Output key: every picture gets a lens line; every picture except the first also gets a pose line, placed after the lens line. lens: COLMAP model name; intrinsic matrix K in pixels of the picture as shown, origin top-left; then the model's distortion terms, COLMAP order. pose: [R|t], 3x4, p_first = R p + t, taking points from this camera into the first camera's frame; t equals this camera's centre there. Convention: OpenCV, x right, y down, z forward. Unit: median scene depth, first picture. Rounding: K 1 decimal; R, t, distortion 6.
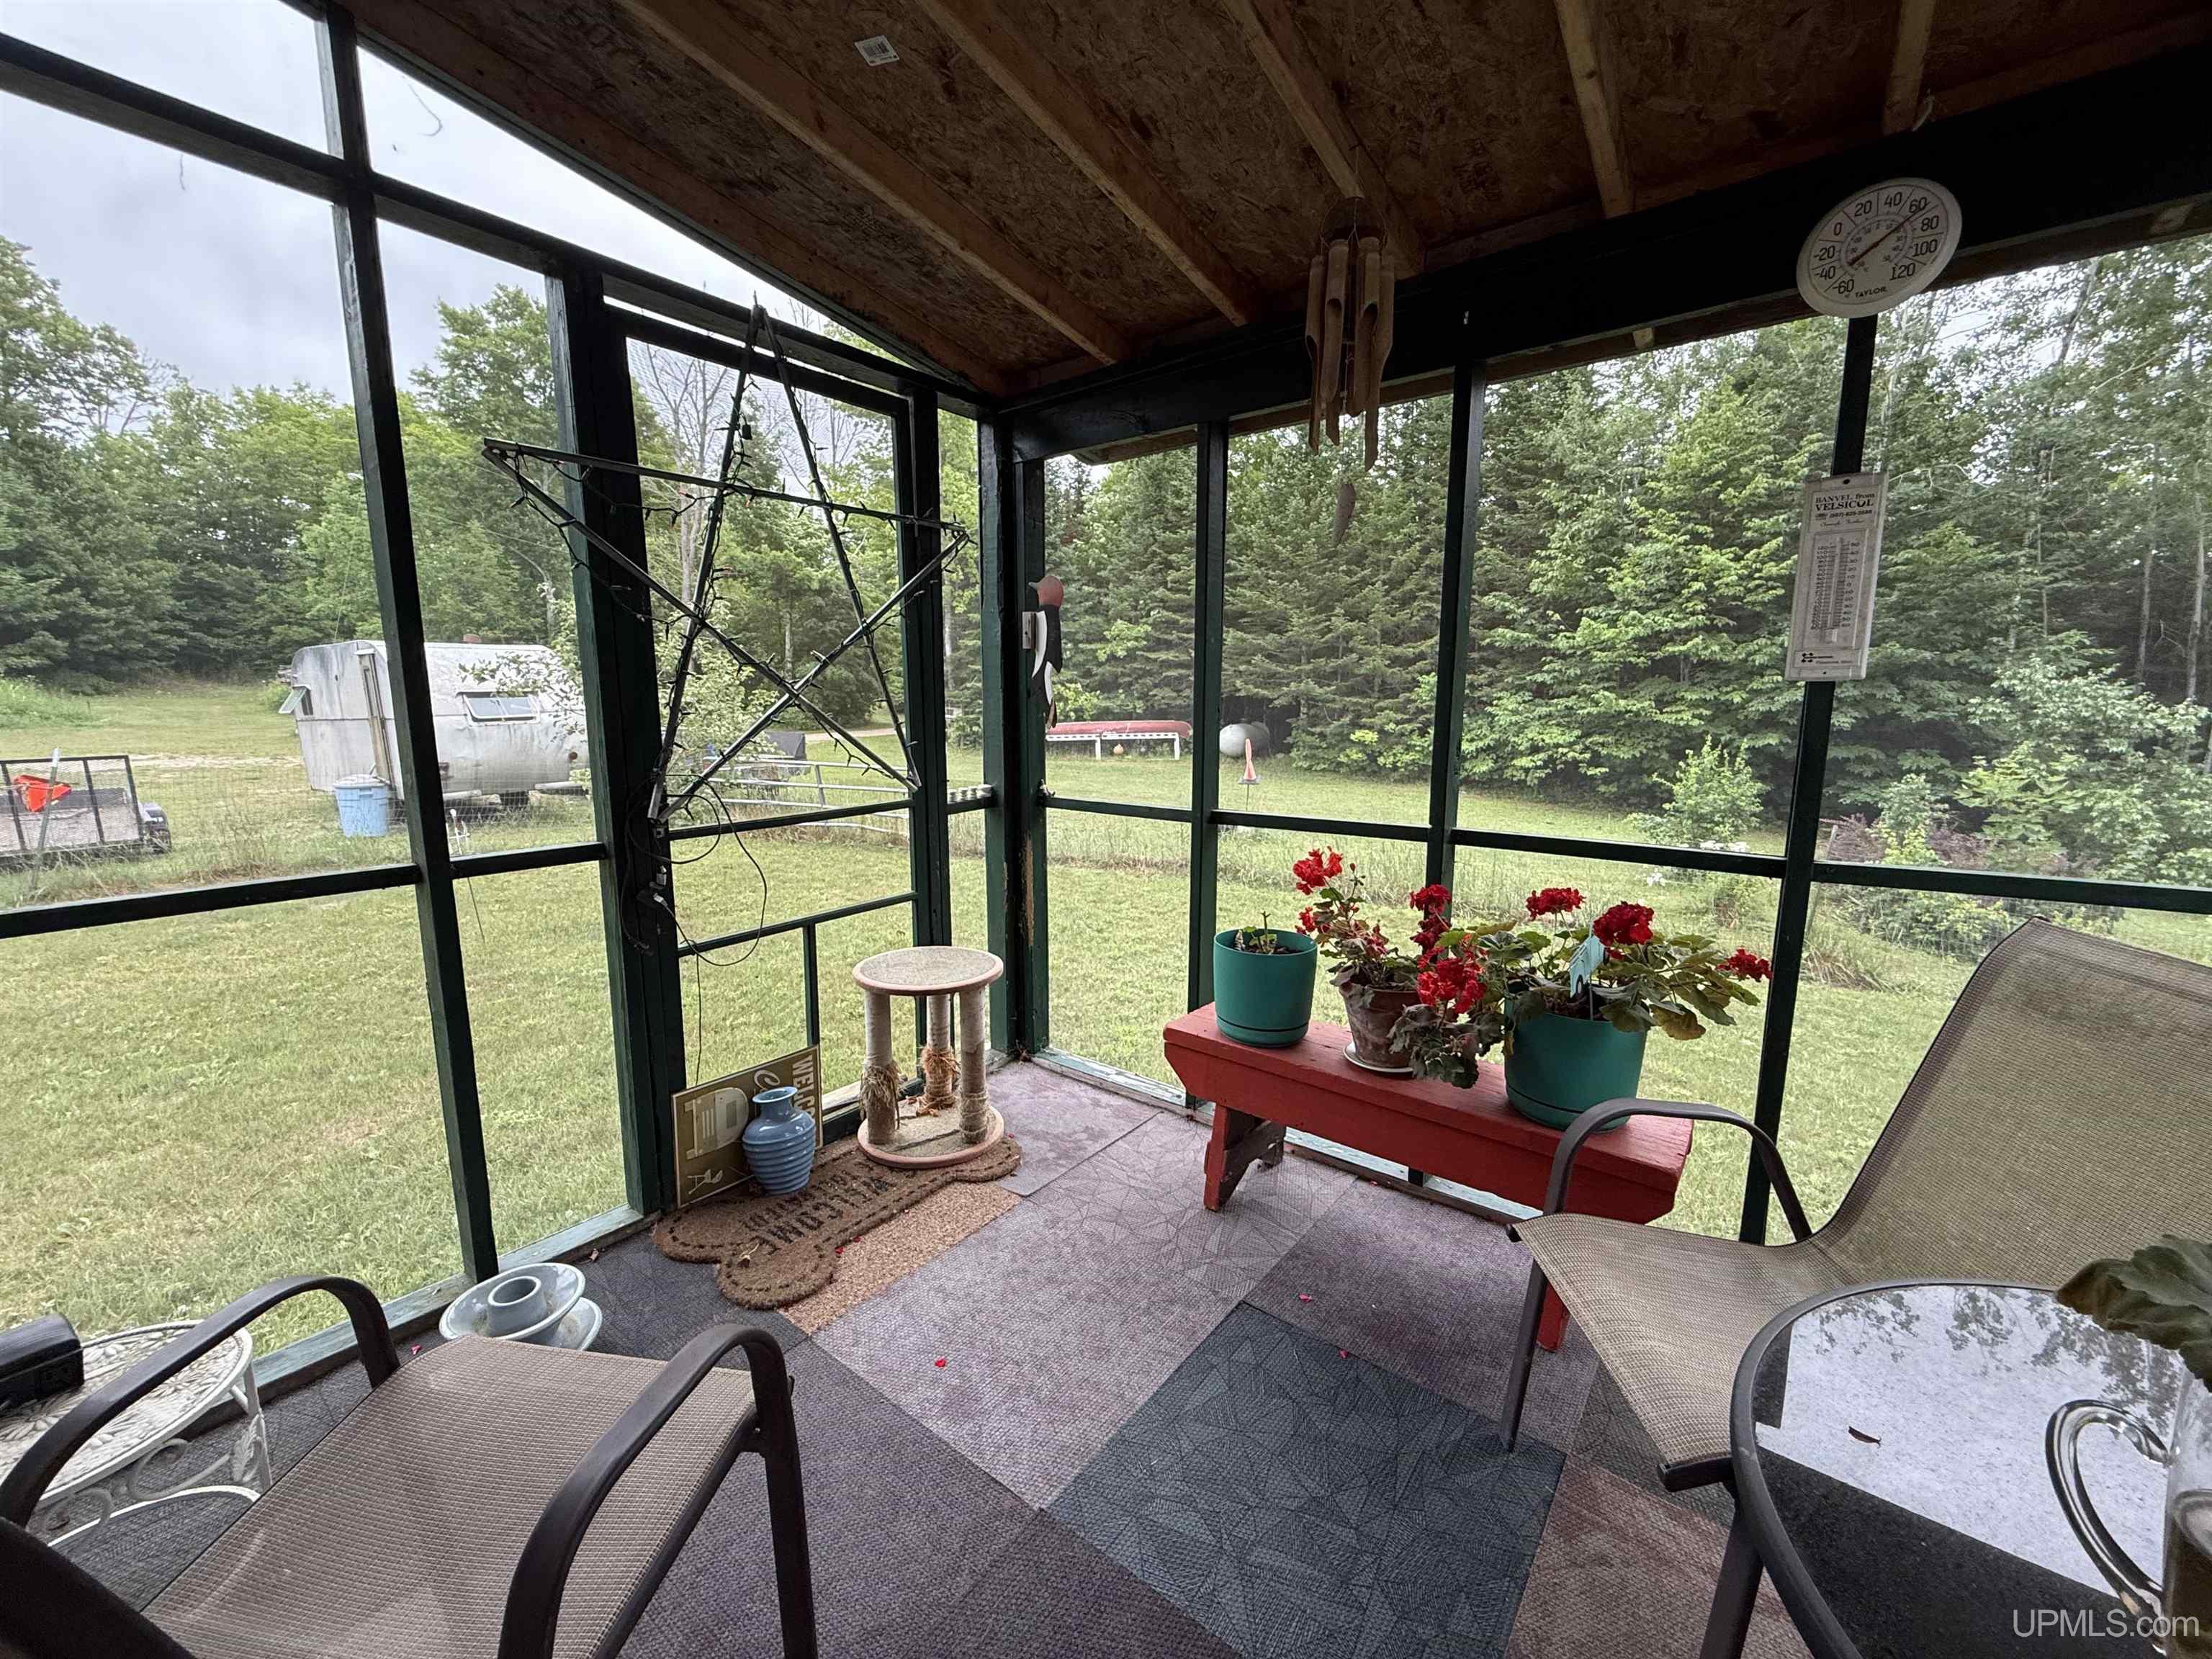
lens RADIAL K [[879.4, 0, 1101.2], [0, 879.4, 836.3], [0, 0, 1]] dist [0.000337, 0.000348]
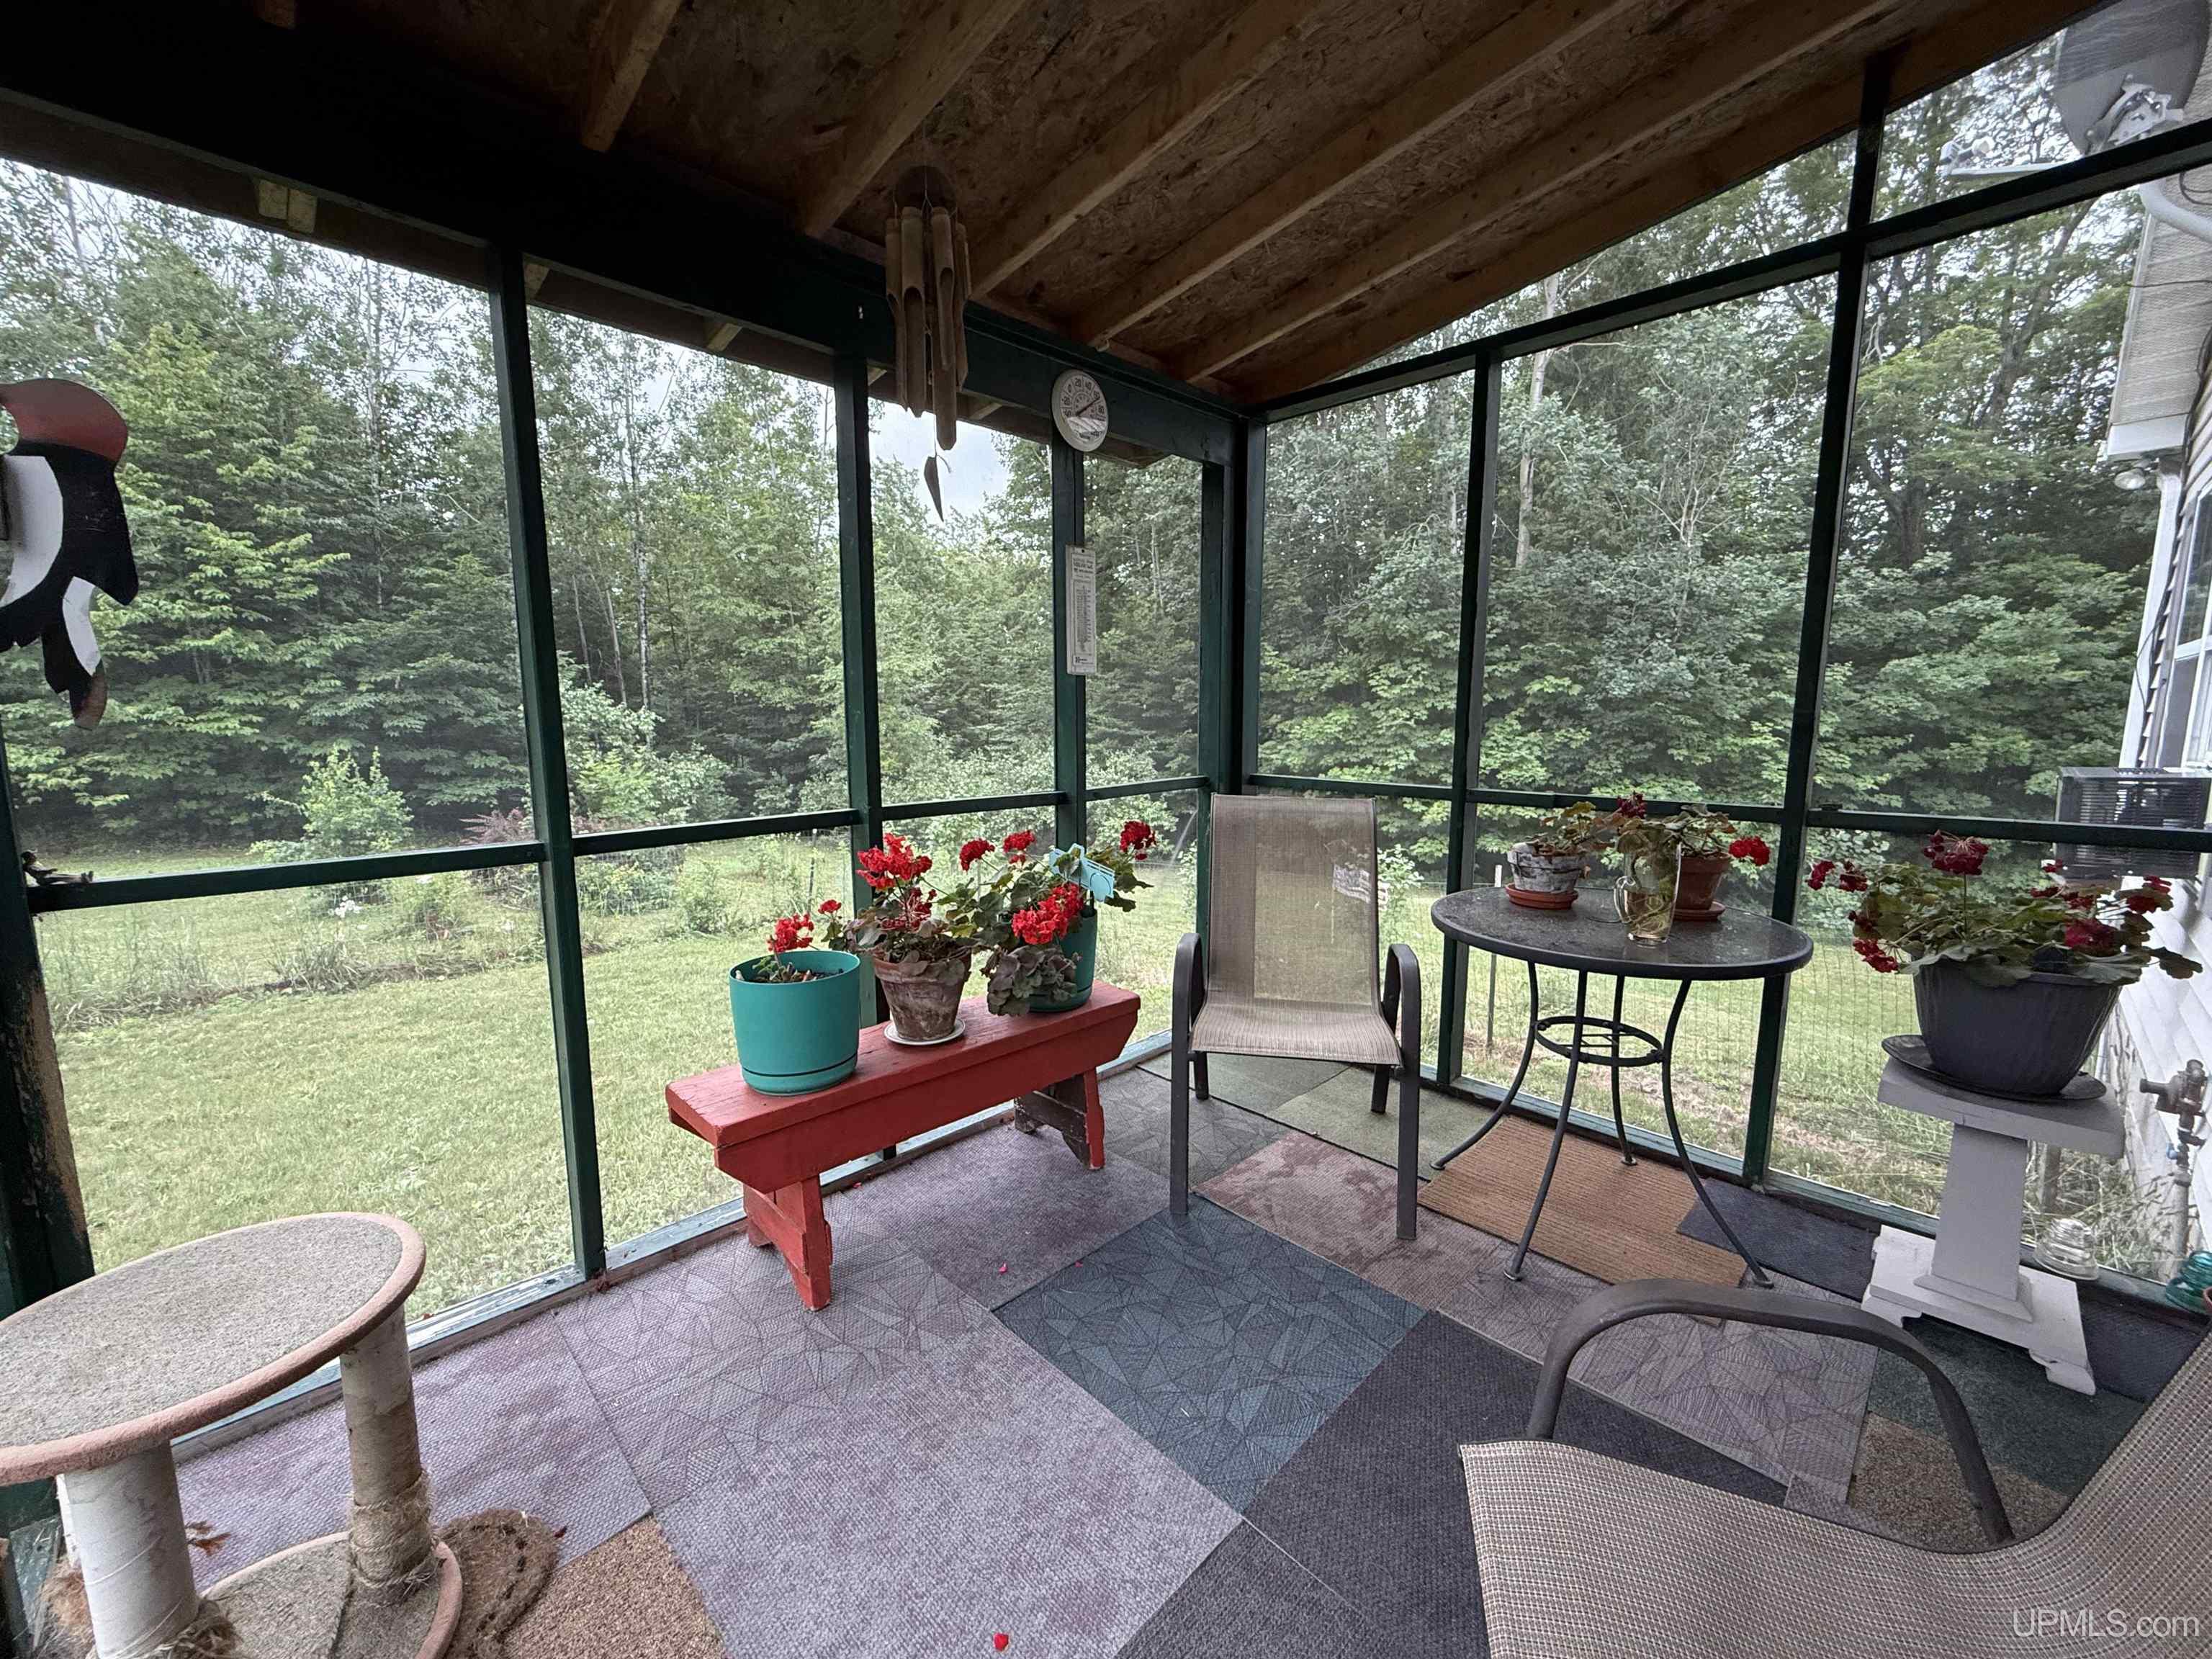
lens RADIAL K [[879.4, 0, 1103.4], [0, 879.4, 827.9], [0, 0, 1]] dist [0.000337, 0.000348]
pose [[0.119457, -0.128924, 0.984433, -0.081948], [0.148548, 0.982693, 0.110670, -0.008735], [-0.981664, 0.133015, 0.136541, 0.080495]]
